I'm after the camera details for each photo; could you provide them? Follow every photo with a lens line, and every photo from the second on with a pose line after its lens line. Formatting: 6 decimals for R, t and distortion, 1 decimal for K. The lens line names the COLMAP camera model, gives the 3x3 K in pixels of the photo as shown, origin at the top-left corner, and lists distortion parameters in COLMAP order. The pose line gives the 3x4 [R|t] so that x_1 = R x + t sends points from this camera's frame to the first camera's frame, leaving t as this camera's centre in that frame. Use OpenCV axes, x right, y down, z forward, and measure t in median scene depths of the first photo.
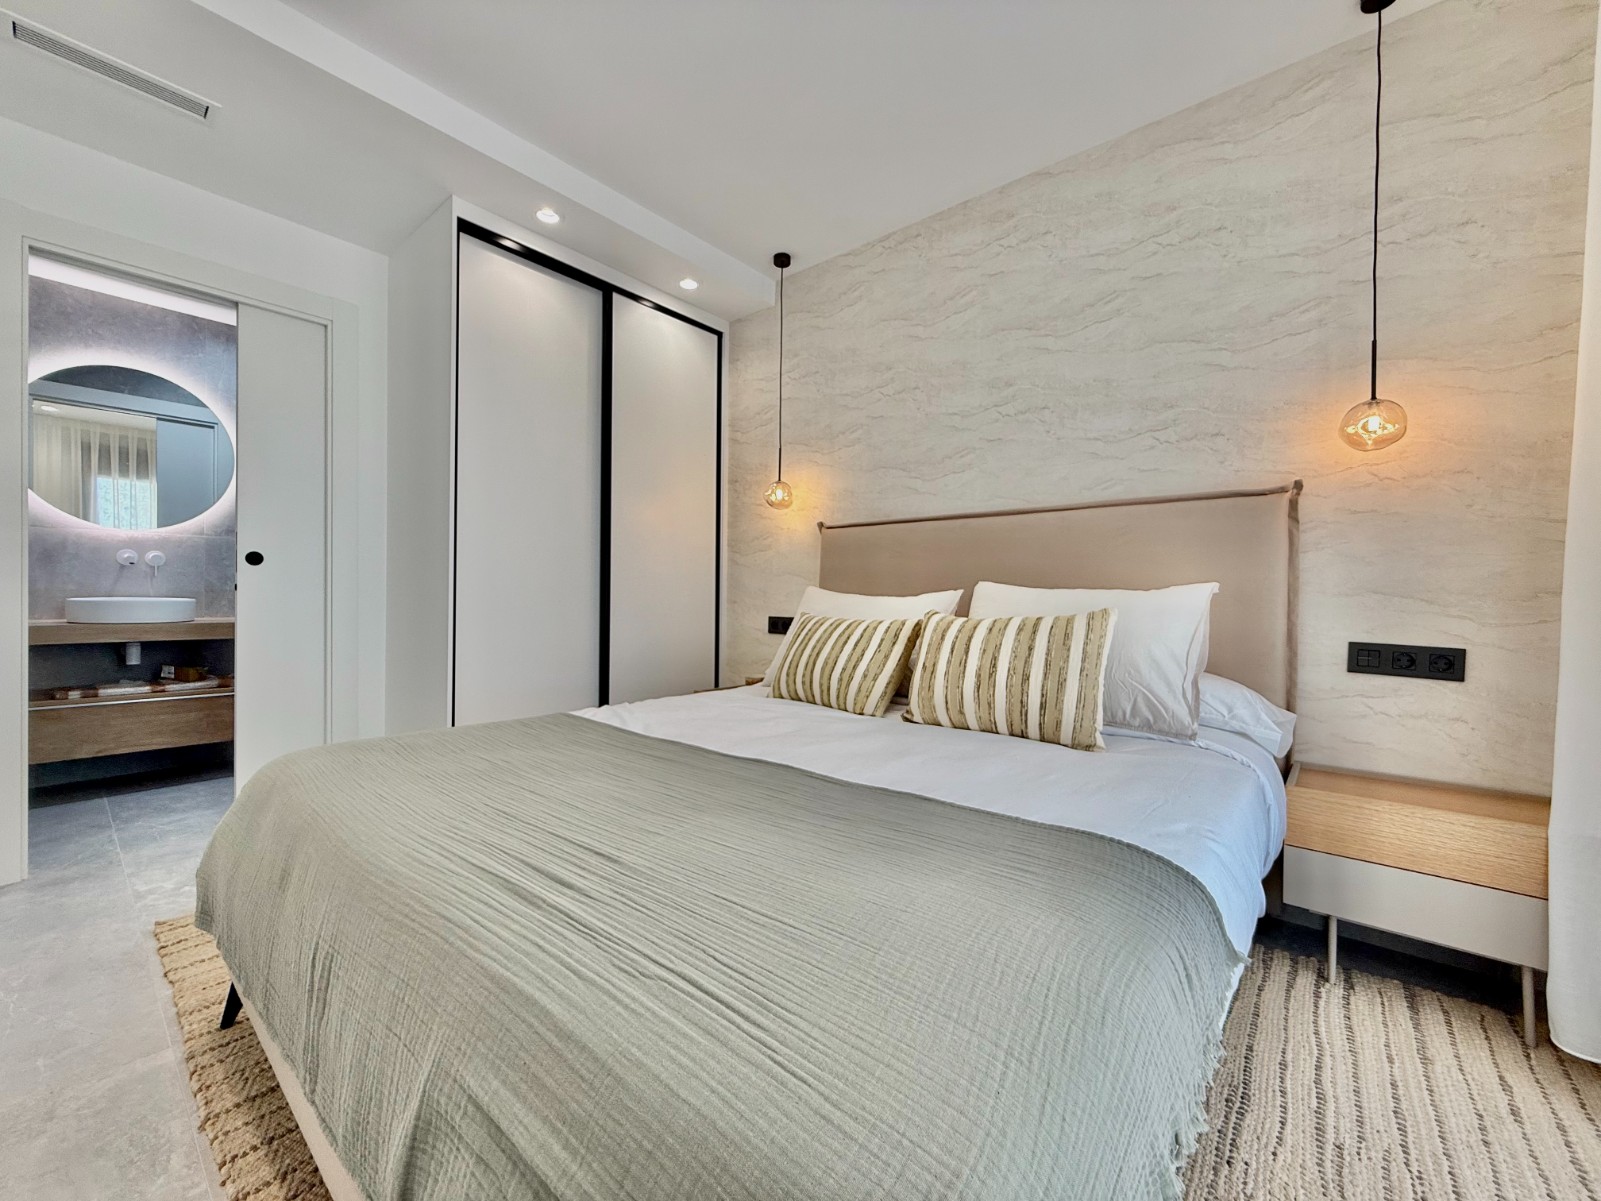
lens RADIAL K [[640.7, 0, 793.4], [0, 640.7, 598.8], [0, 0, 1]] dist [-0.002181, 0.000485]
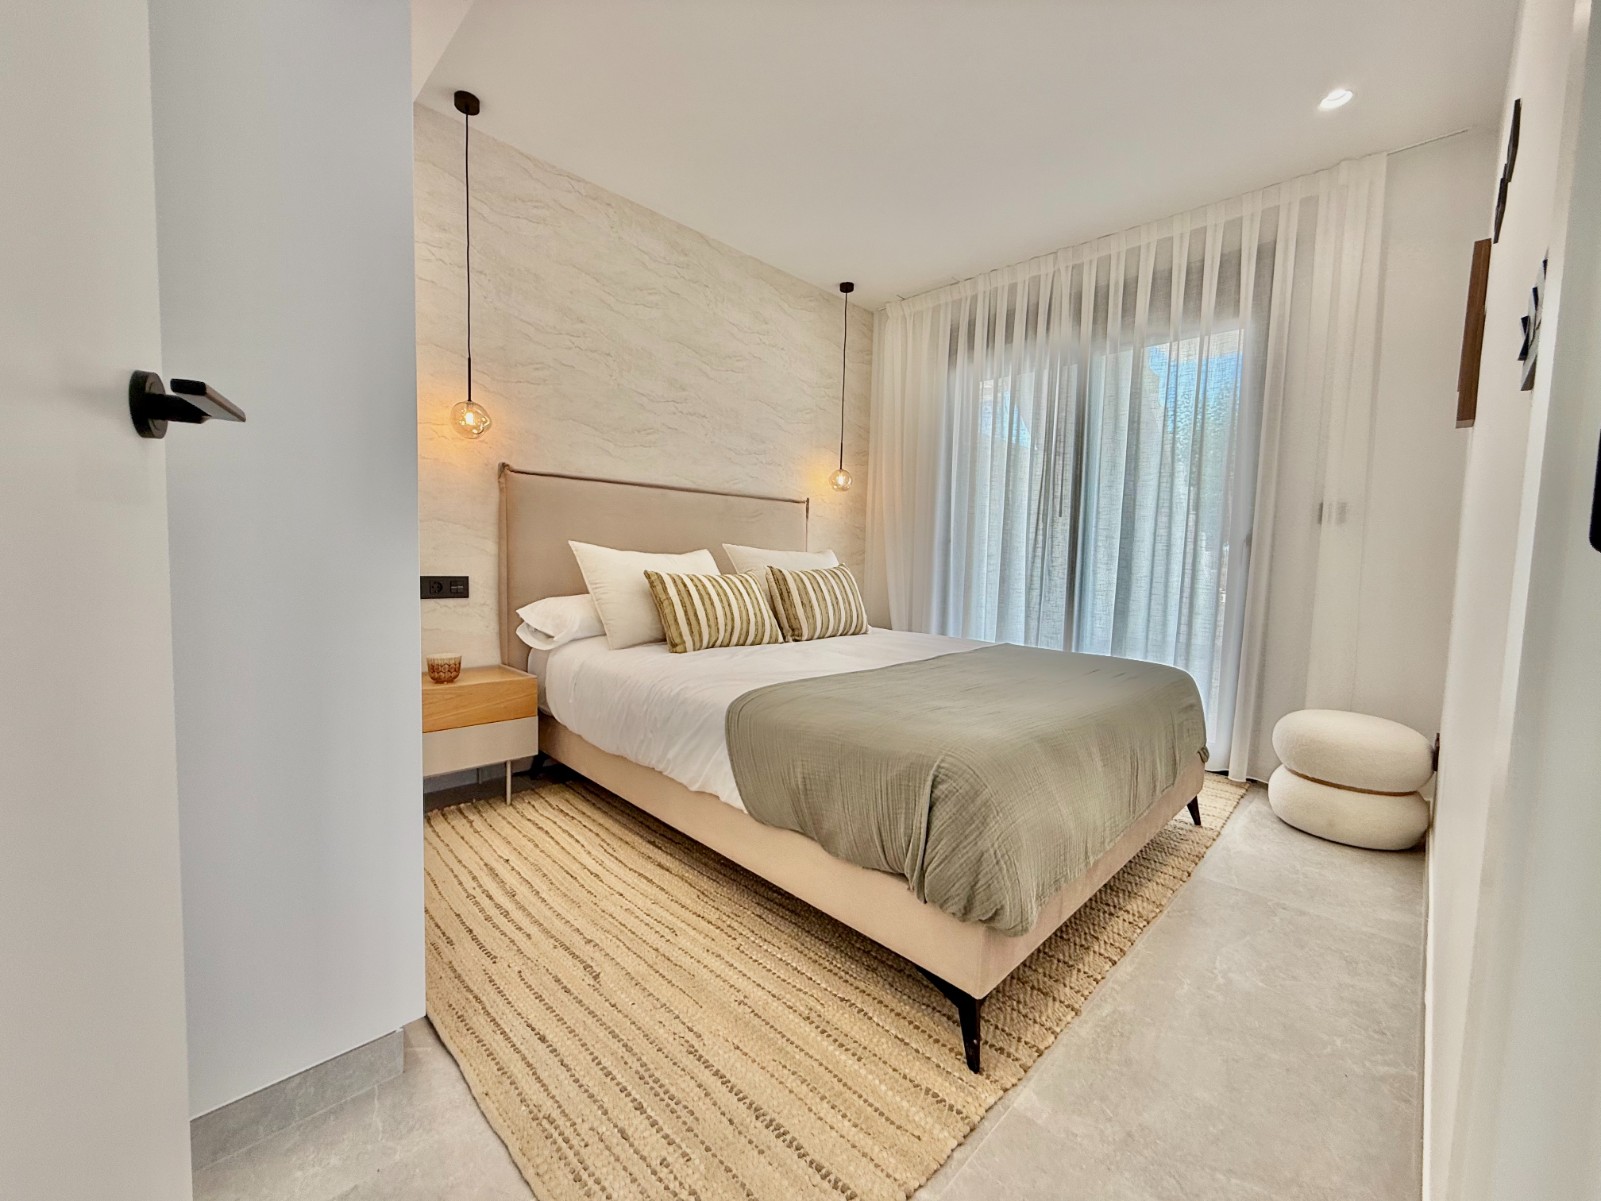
lens RADIAL K [[637.5, 0, 792.6], [0, 637.5, 599.0], [0, 0, 1]] dist [-0.000410, -0.000156]
pose [[0.078118, -0.079877, 0.993739, -0.947405], [-0.023030, 0.996375, 0.081899, -0.021234], [-0.996678, -0.029284, 0.075995, 0.660609]]
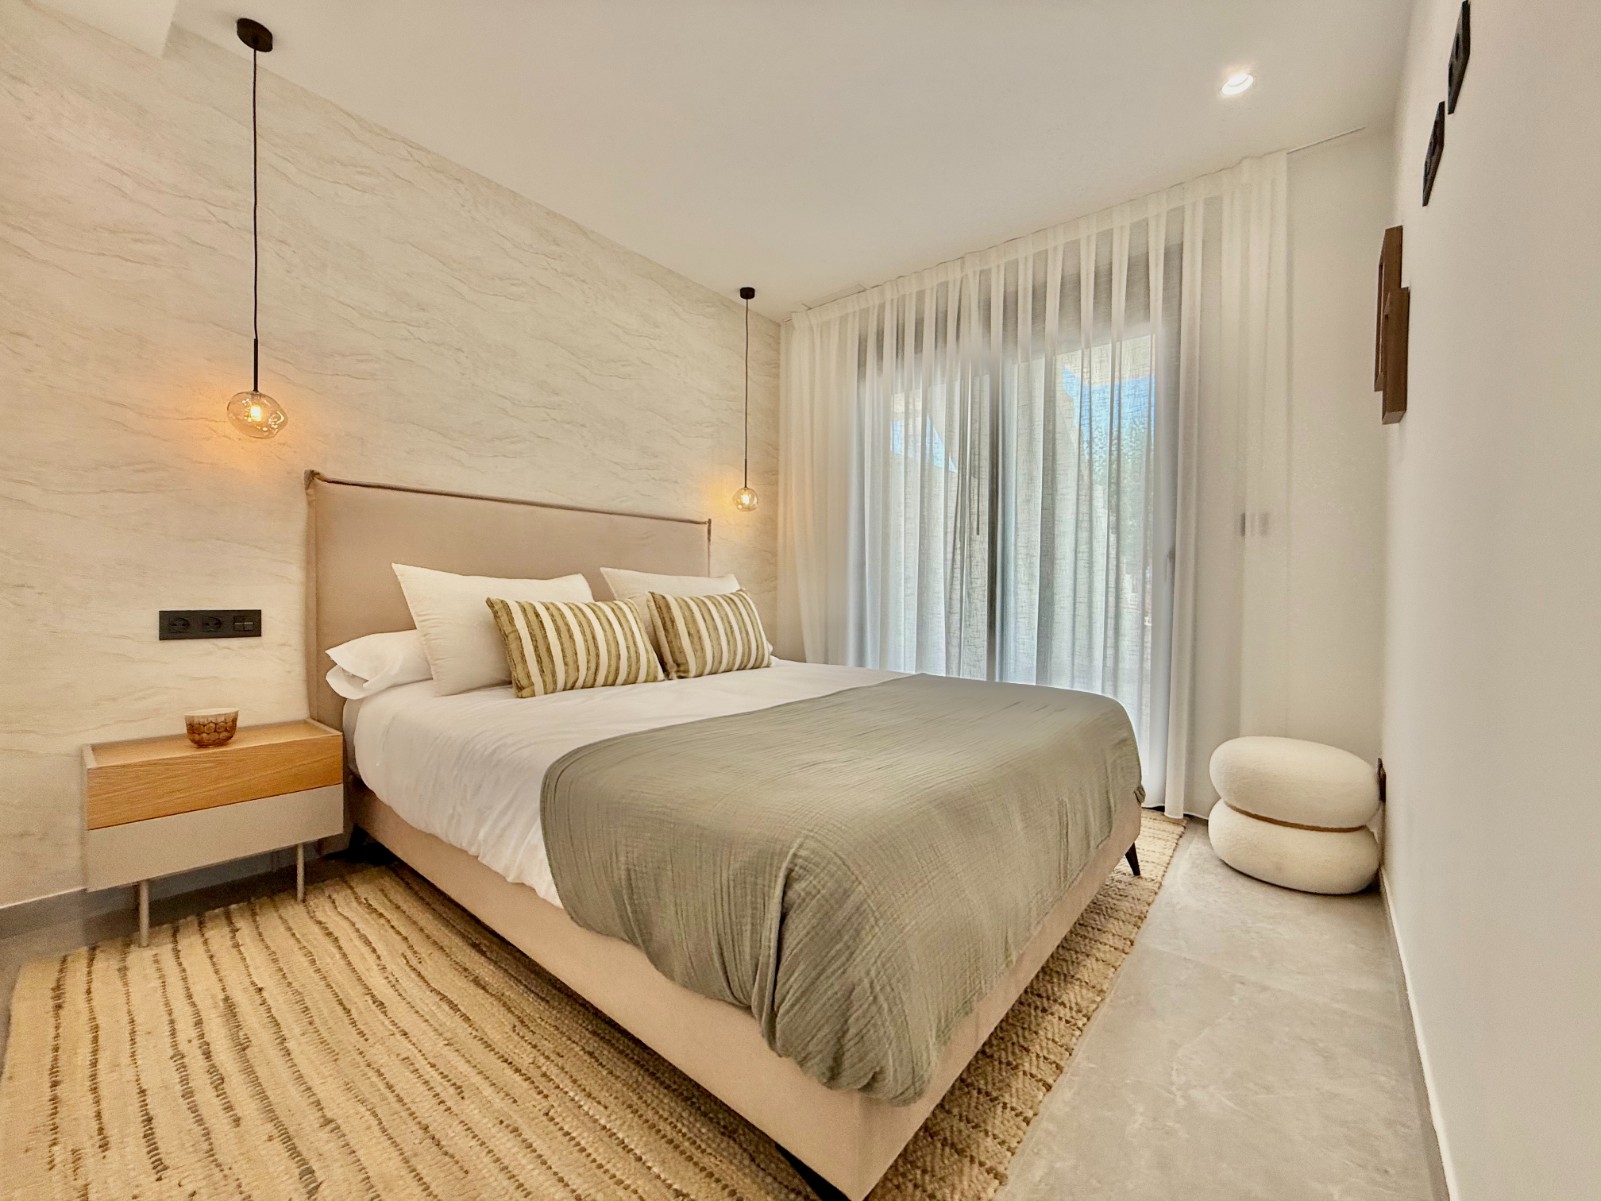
lens RADIAL K [[637.5, 0, 792.6], [0, 637.5, 599.0], [0, 0, 1]] dist [-0.000410, -0.000156]
pose [[-0.016212, -0.028090, 0.999474, -0.800950], [-0.007181, 0.999583, 0.027977, -0.003602], [-0.999843, -0.006724, -0.016407, 0.588893]]
